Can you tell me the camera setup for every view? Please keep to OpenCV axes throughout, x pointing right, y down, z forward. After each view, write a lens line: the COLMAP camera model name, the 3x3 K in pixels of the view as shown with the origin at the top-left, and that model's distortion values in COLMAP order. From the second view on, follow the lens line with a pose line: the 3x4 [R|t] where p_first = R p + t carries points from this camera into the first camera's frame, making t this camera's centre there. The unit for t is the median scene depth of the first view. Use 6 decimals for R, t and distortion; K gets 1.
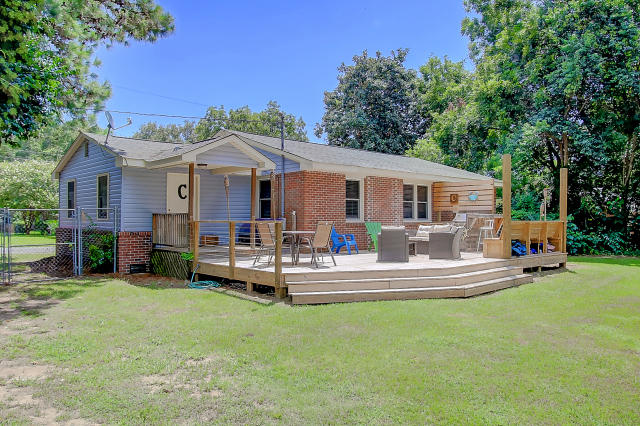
lens RADIAL K [[482.2, 0, 320.0], [0, 482.2, 213.0], [0, 0, 1]] dist [0.000010, 0.000196]
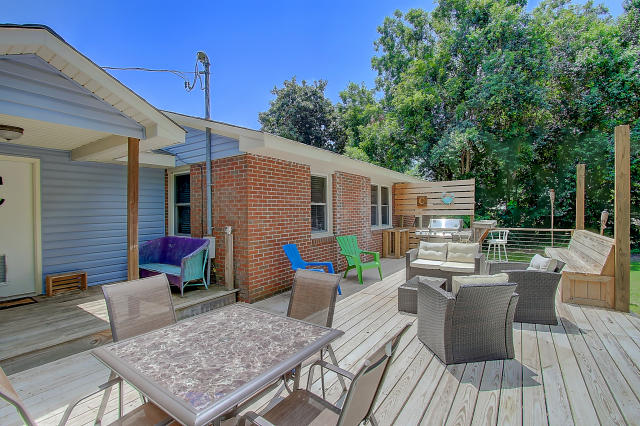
lens RADIAL K [[293.0, 0, 323.1], [0, 293.0, 212.6], [0, 0, 1]] dist [-0.017250, 0.000191]
pose [[0.971882, -0.013314, 0.235094, -0.017893], [0.009524, 0.999806, 0.017249, -0.016307], [-0.235278, -0.014525, 0.971820, 0.422876]]
